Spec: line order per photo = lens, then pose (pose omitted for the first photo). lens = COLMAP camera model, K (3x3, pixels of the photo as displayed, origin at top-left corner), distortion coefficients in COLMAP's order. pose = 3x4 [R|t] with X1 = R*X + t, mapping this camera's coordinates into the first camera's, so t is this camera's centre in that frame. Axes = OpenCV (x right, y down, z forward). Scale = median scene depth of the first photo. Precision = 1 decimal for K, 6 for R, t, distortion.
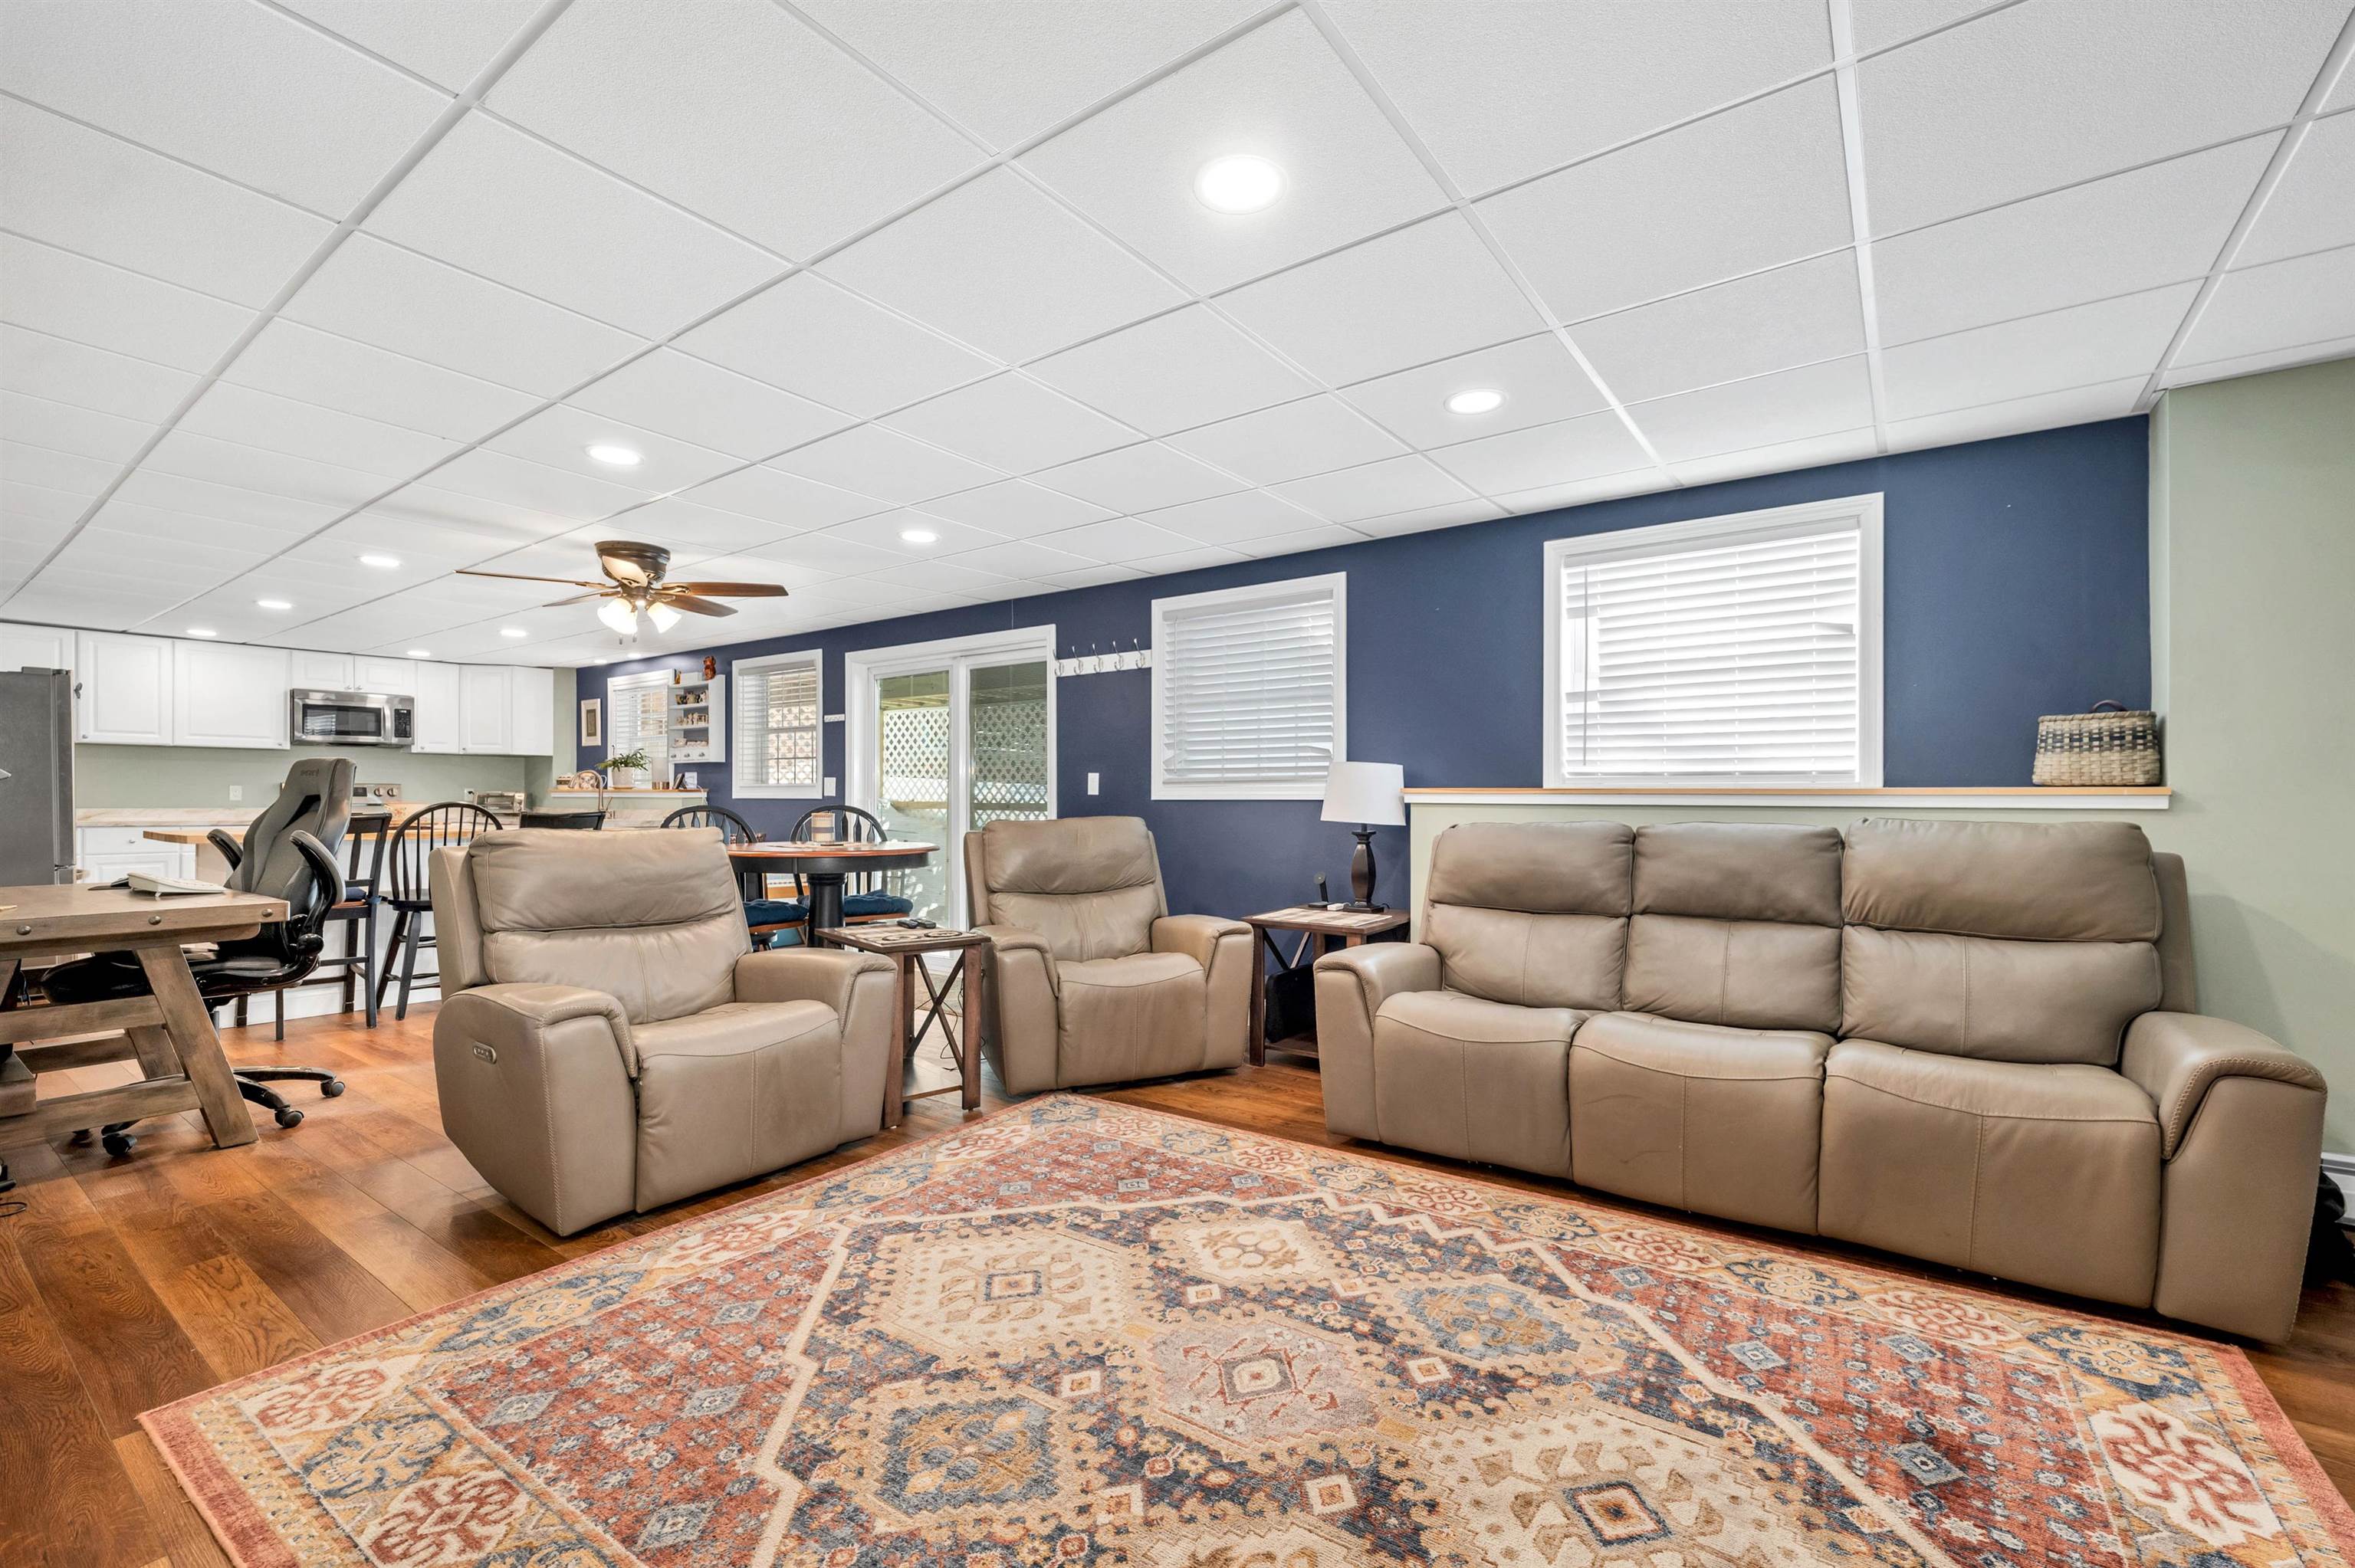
lens RADIAL K [[1028.3, 0, 1193.1], [0, 1028.3, 813.1], [0, 0, 1]] dist [0.000770, 0.000220]
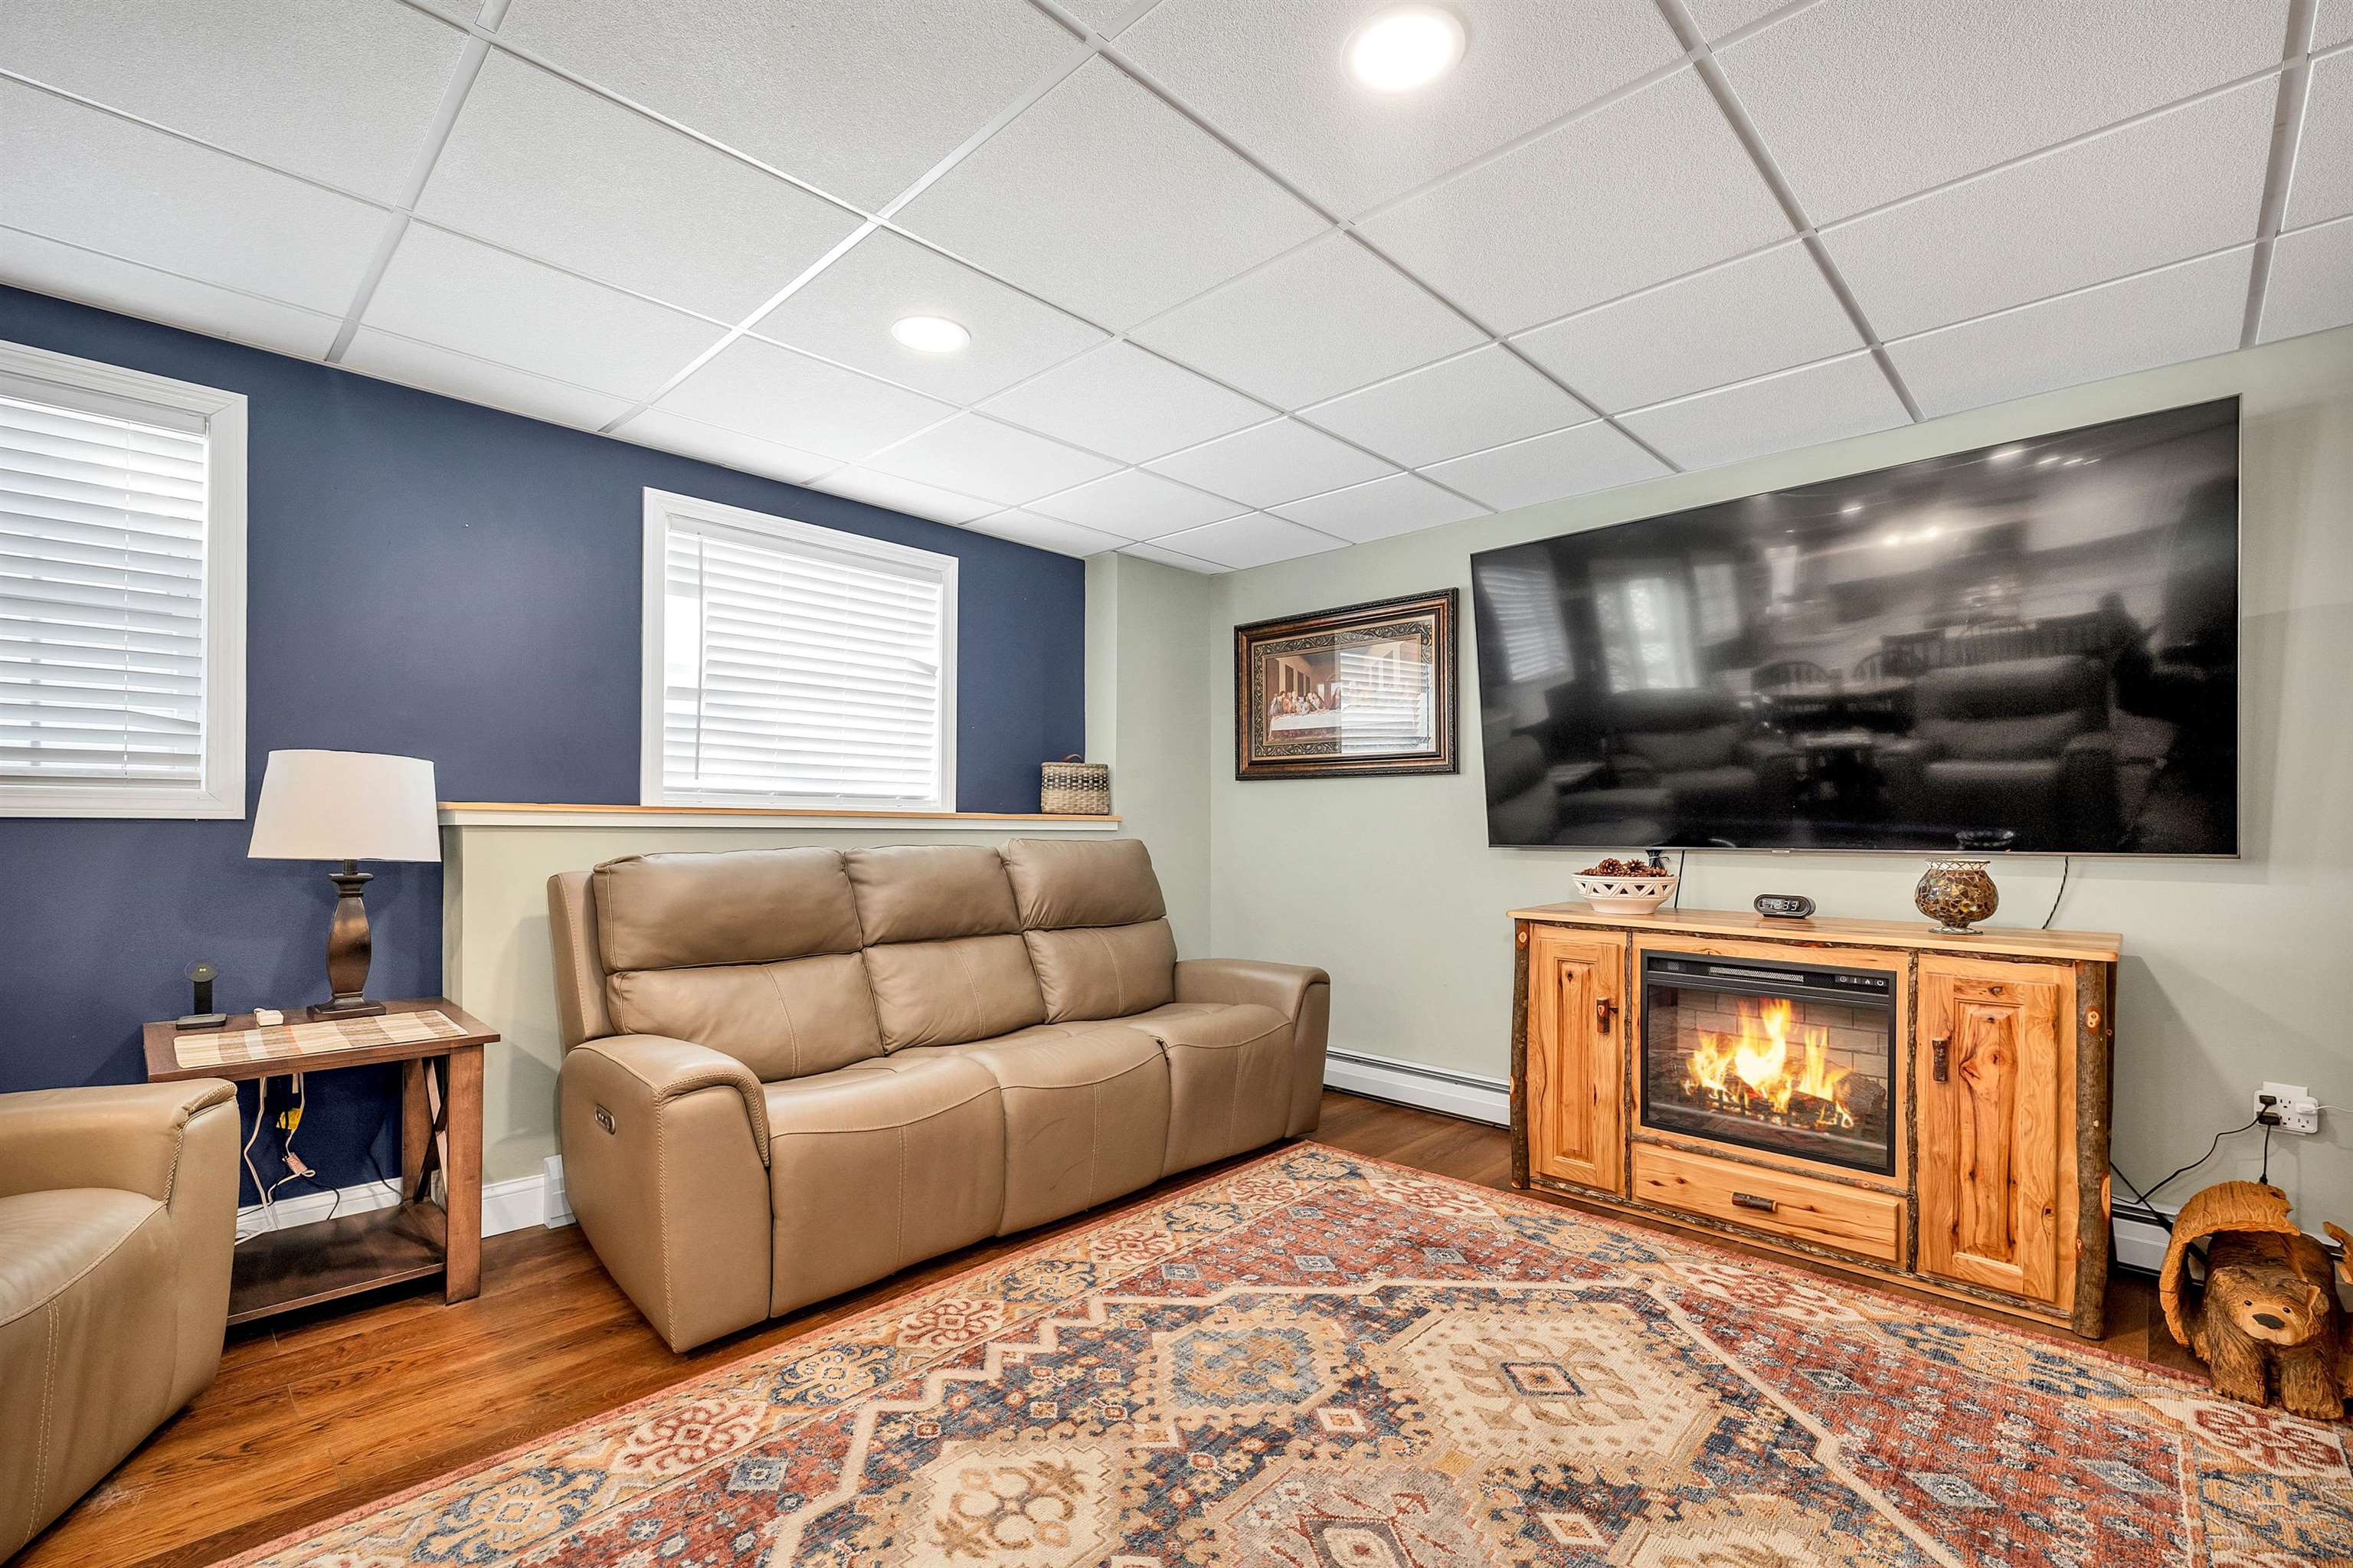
lens RADIAL K [[1001.7, 0, 1179.7], [0, 1001.7, 825.5], [0, 0, 1]] dist [0.002021, 0.000218]
pose [[0.131964, -0.000859, 0.991254, -0.564011], [0.004310, 0.999991, 0.000293, -0.012580], [-0.991245, 0.004233, 0.131966, 0.801602]]
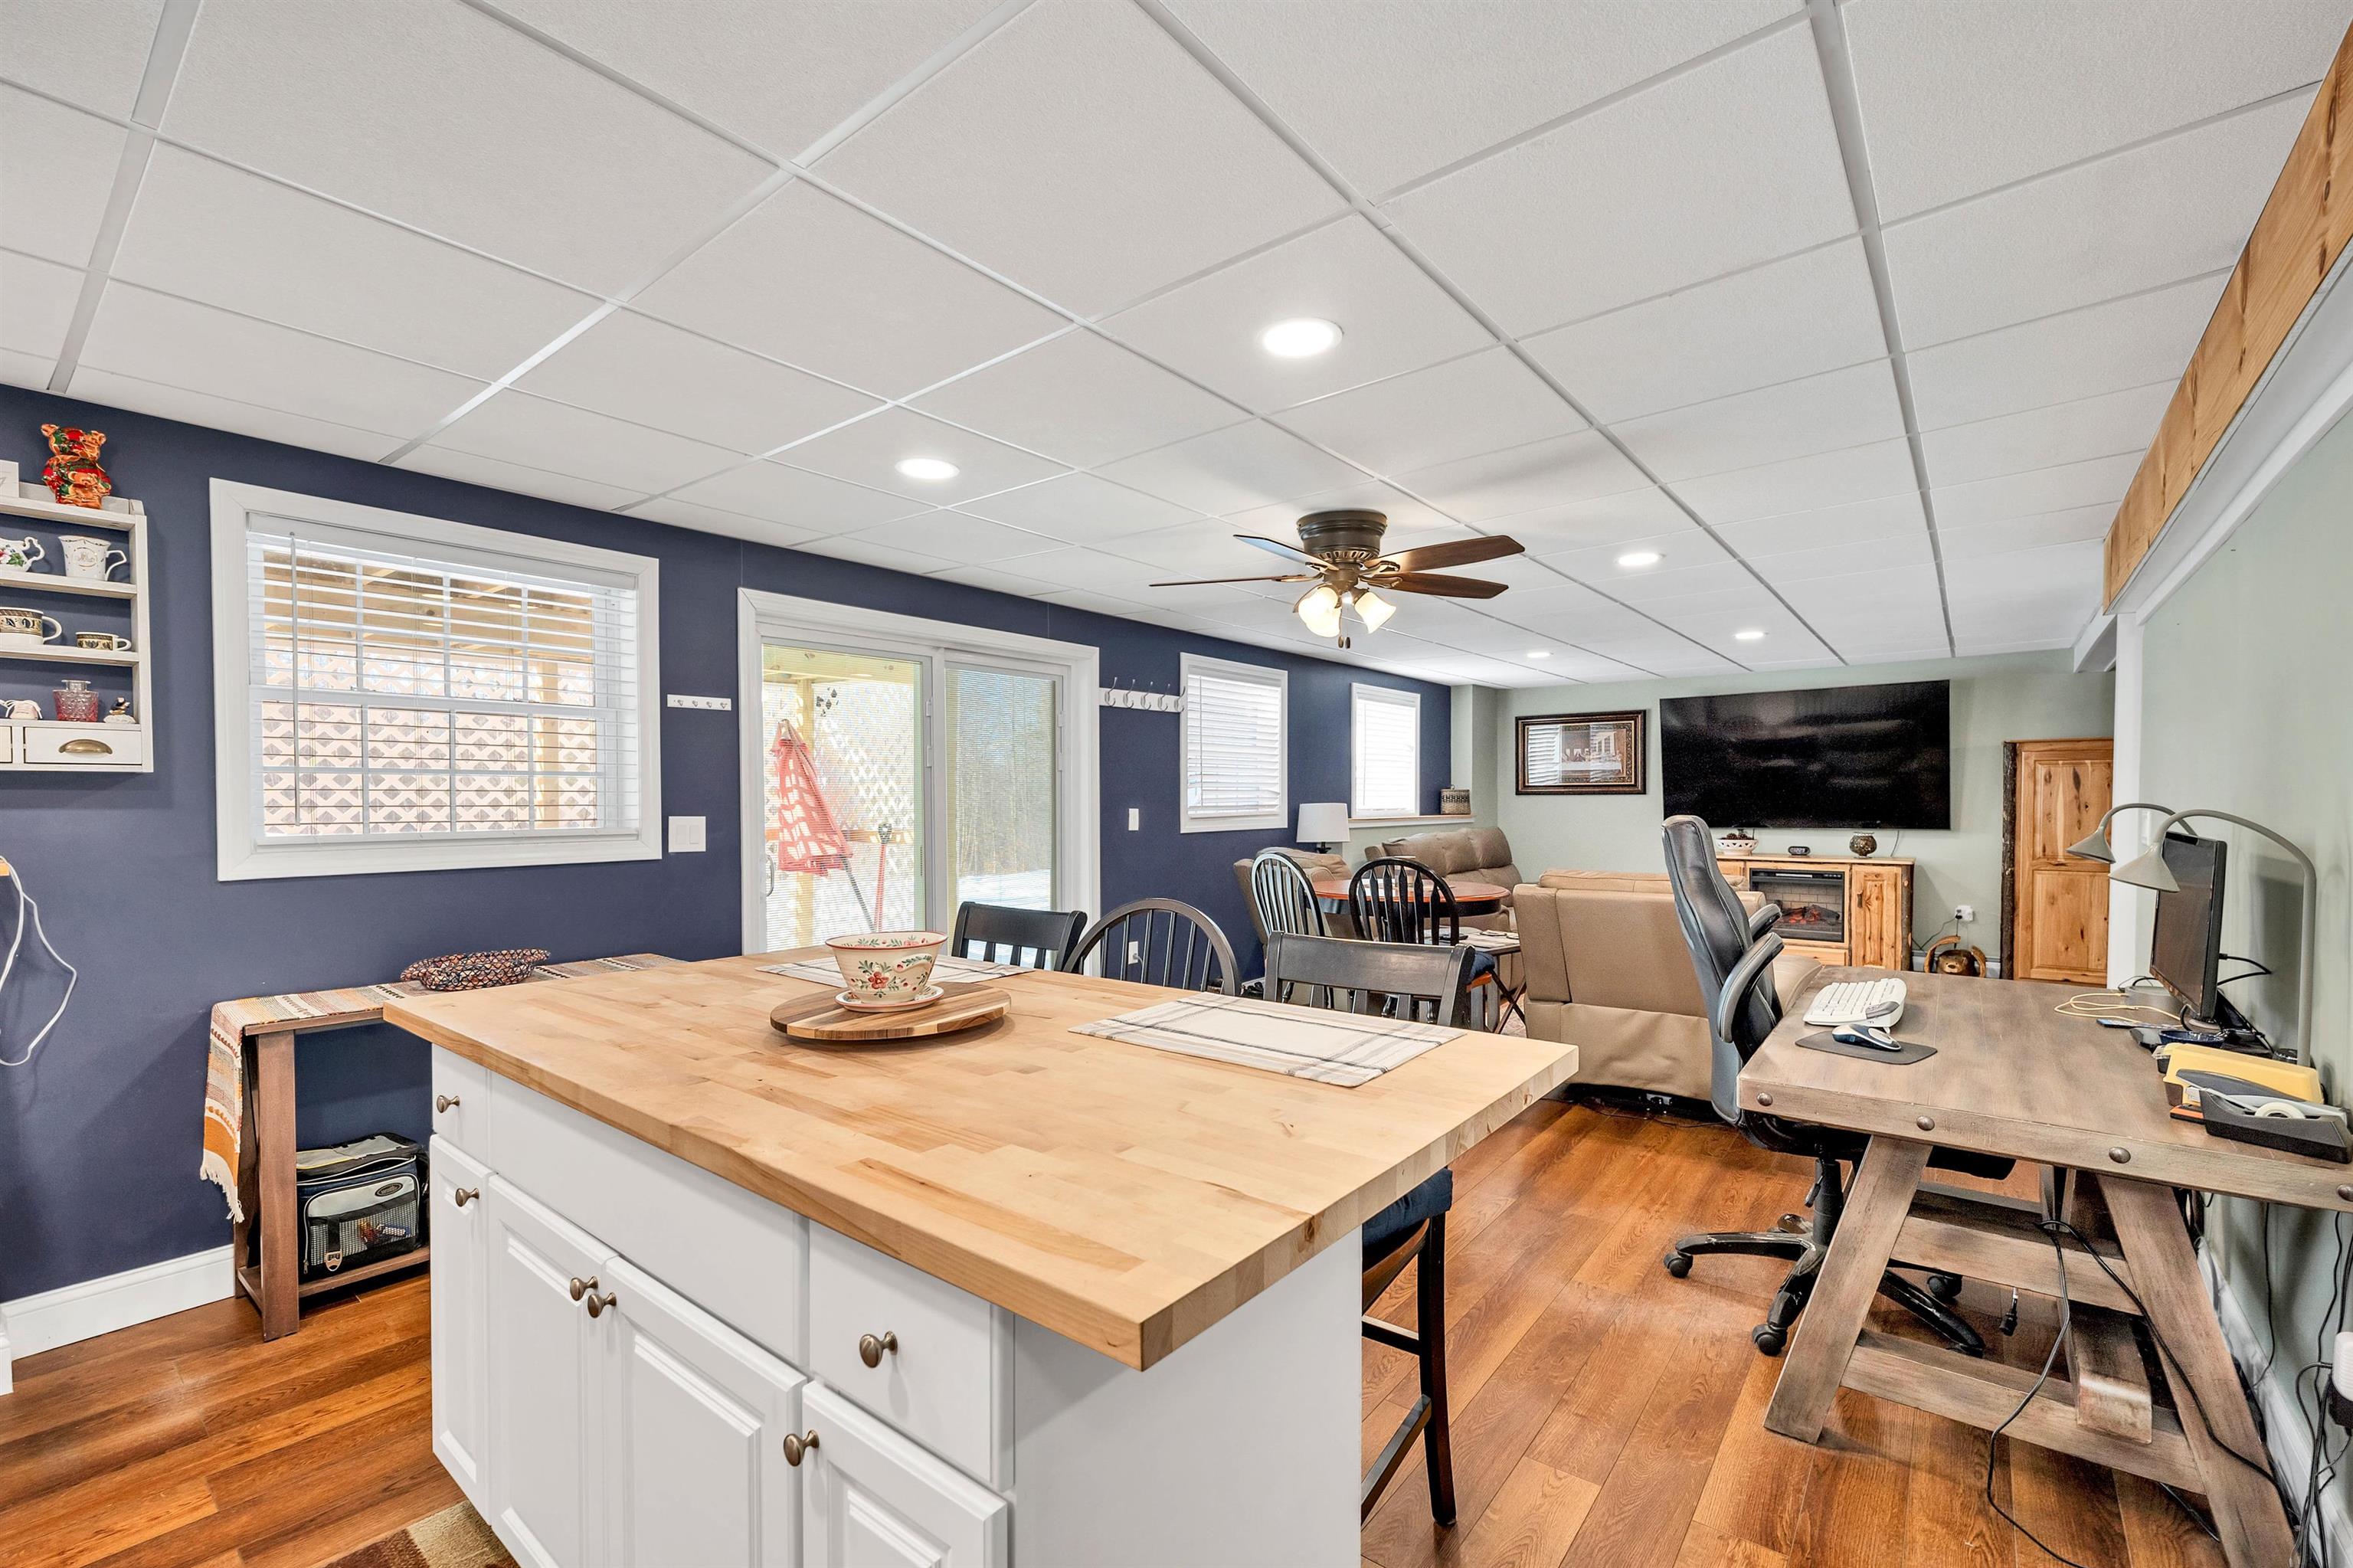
lens RADIAL K [[1027.6, 0, 1192.1], [0, 1027.6, 813.1], [0, 0, 1]] dist [0.000770, 0.000220]
pose [[0.002847, -0.019532, 0.999805, -2.384937], [0.016238, 0.999678, 0.019484, -0.116101], [-0.999864, 0.016179, 0.003164, 2.055476]]
